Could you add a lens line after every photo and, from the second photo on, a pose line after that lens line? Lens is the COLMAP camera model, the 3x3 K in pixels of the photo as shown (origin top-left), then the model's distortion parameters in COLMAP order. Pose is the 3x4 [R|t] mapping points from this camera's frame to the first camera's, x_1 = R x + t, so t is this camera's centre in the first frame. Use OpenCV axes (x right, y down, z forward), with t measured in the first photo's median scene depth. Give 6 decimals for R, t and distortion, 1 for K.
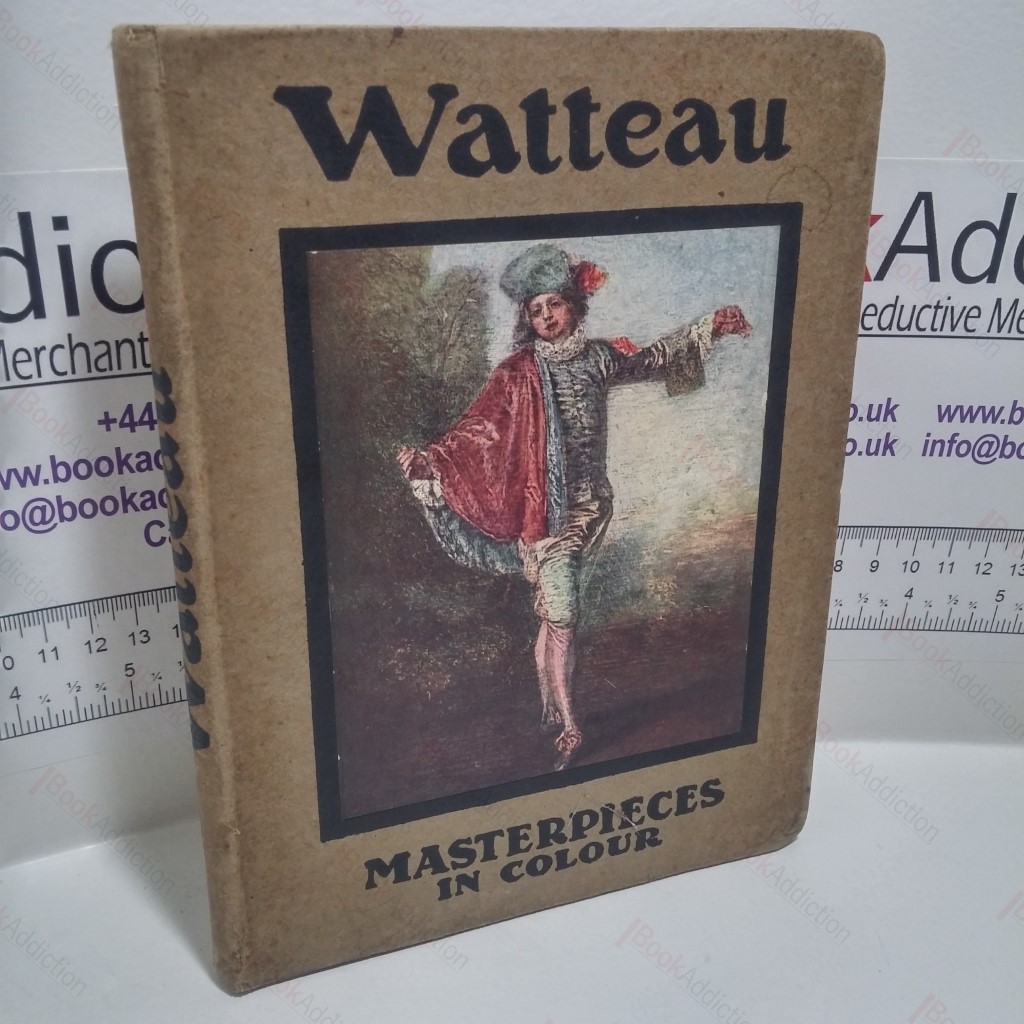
lens RADIAL K [[1198.8, 0, 505.0], [0, 1198.8, 517.3], [0, 0, 1]] dist [0.007457, 0.000000]
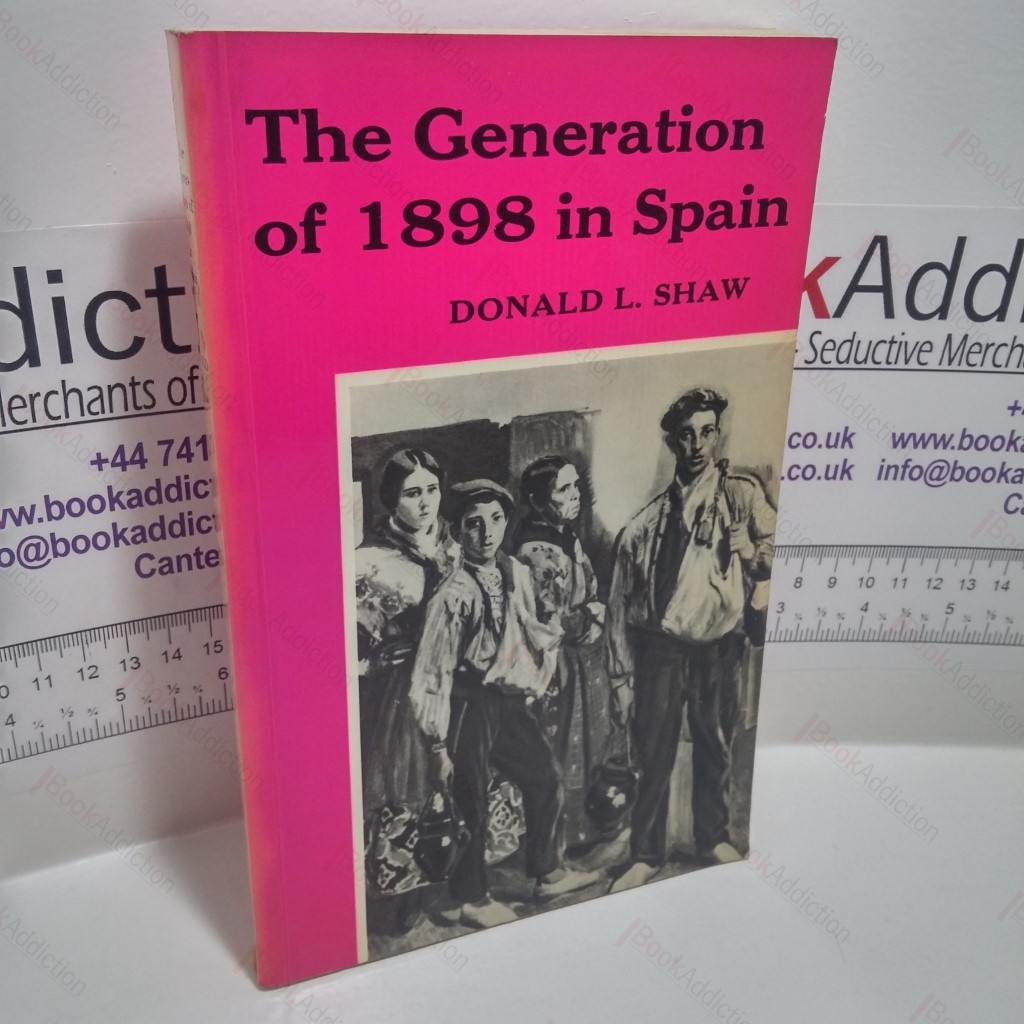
lens RADIAL K [[1198.8, 0, 513.1], [0, 1198.8, 509.7], [0, 0, 1]] dist [0.007457, 0.000000]
pose [[0.999265, -0.003970, 0.038120, -0.013371], [0.003074, 0.999718, 0.023552, -0.056504], [-0.038203, -0.023418, 0.998996, -0.044607]]
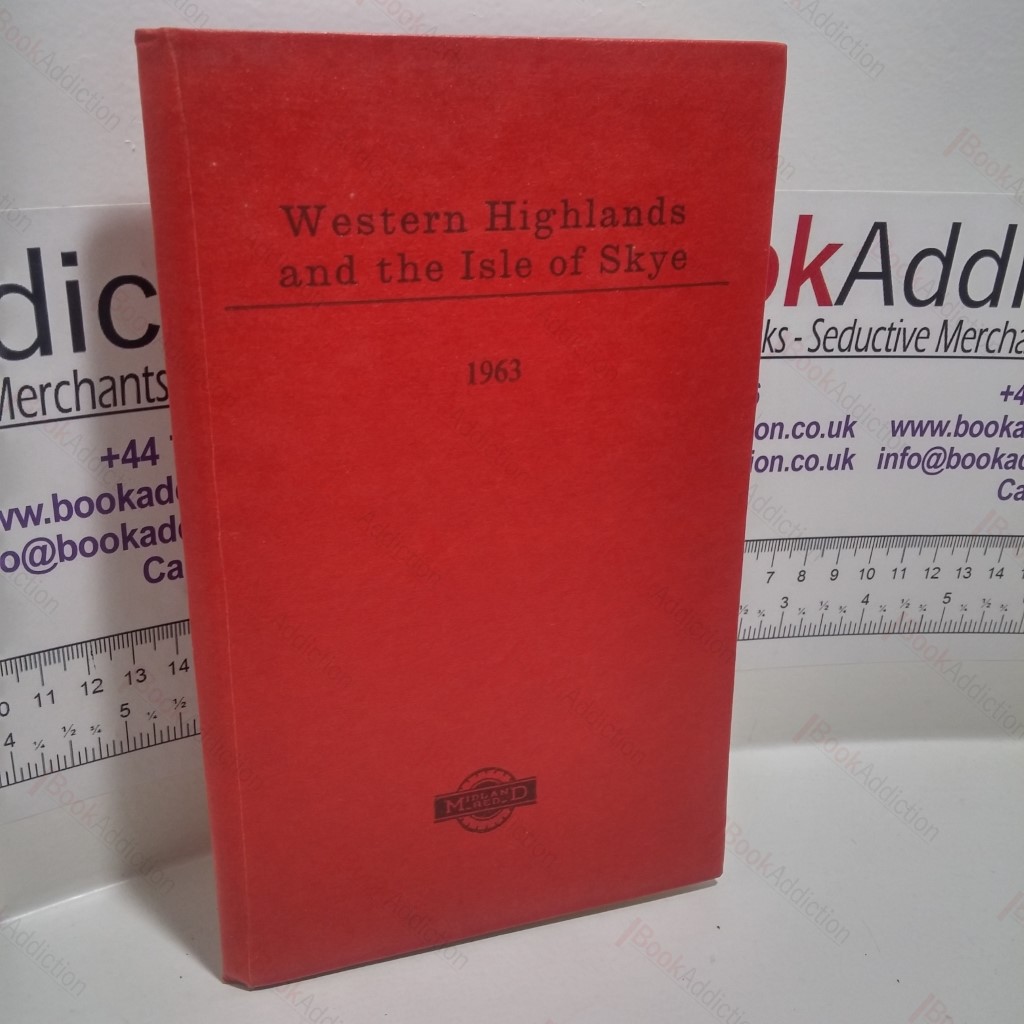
lens RADIAL K [[1198.8, 0, 510.6], [0, 1198.8, 509.5], [0, 0, 1]] dist [0.007457, 0.000000]
pose [[0.992490, -0.033560, 0.117633, -0.111624], [0.036841, 0.998987, -0.025834, 0.000295], [-0.116647, 0.029974, 0.992721, -0.015589]]
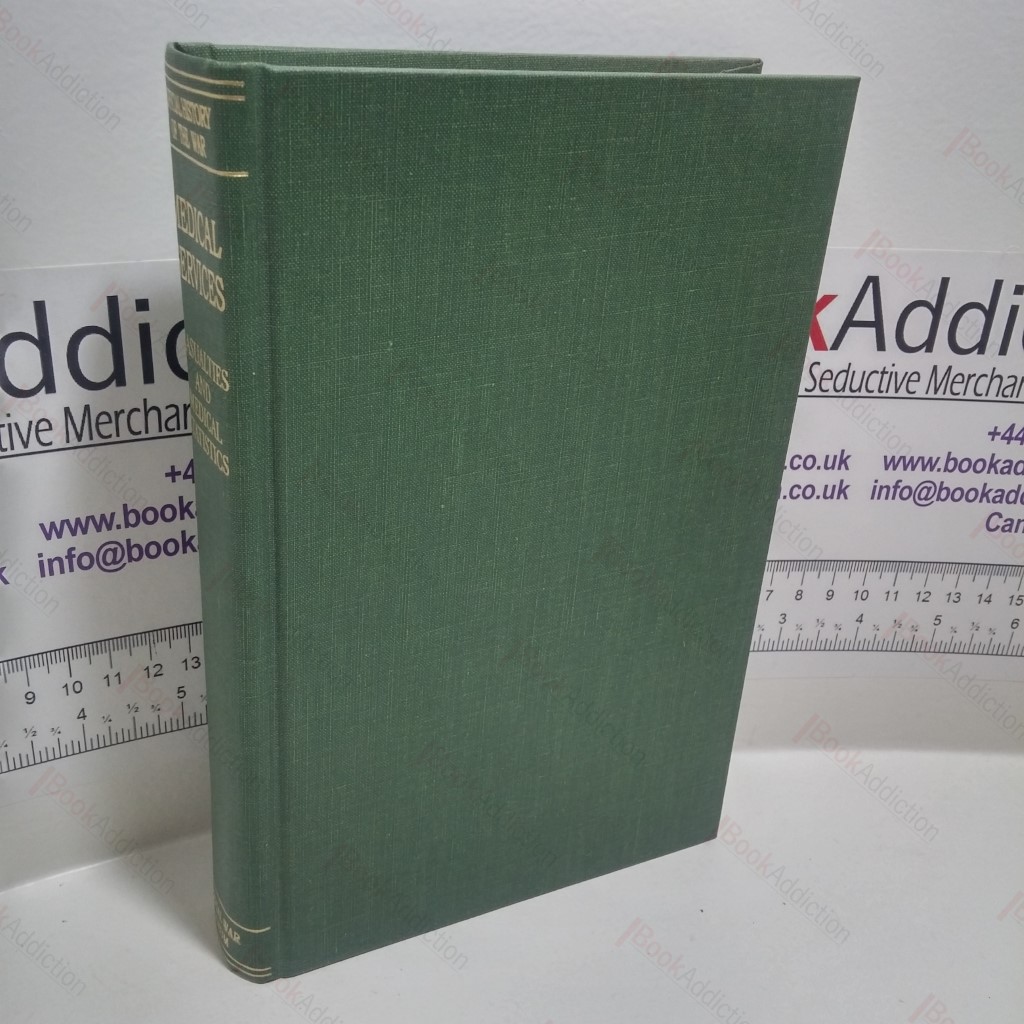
lens RADIAL K [[1198.8, 0, 515.0], [0, 1198.8, 520.8], [0, 0, 1]] dist [0.007457, 0.000000]
pose [[0.998322, -0.002017, 0.057879, -0.066725], [0.002902, 0.999880, -0.015207, -0.015617], [-0.057842, 0.015350, 0.998208, -0.143796]]
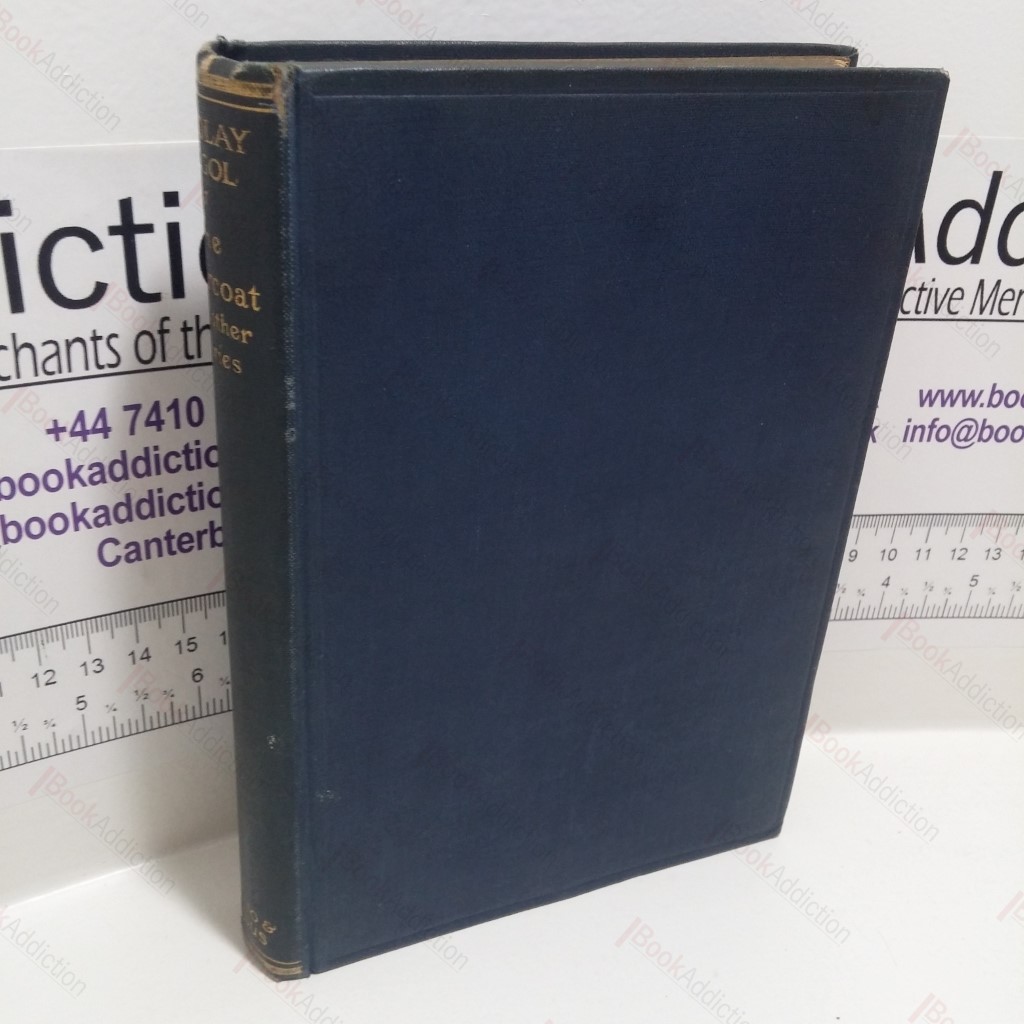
lens RADIAL K [[1198.8, 0, 502.5], [0, 1198.8, 515.7], [0, 0, 1]] dist [0.007457, 0.000000]
pose [[0.994100, -0.032223, 0.103568, -0.087743], [0.030733, 0.999400, 0.015945, -0.018694], [-0.104020, -0.012668, 0.994495, 0.069909]]
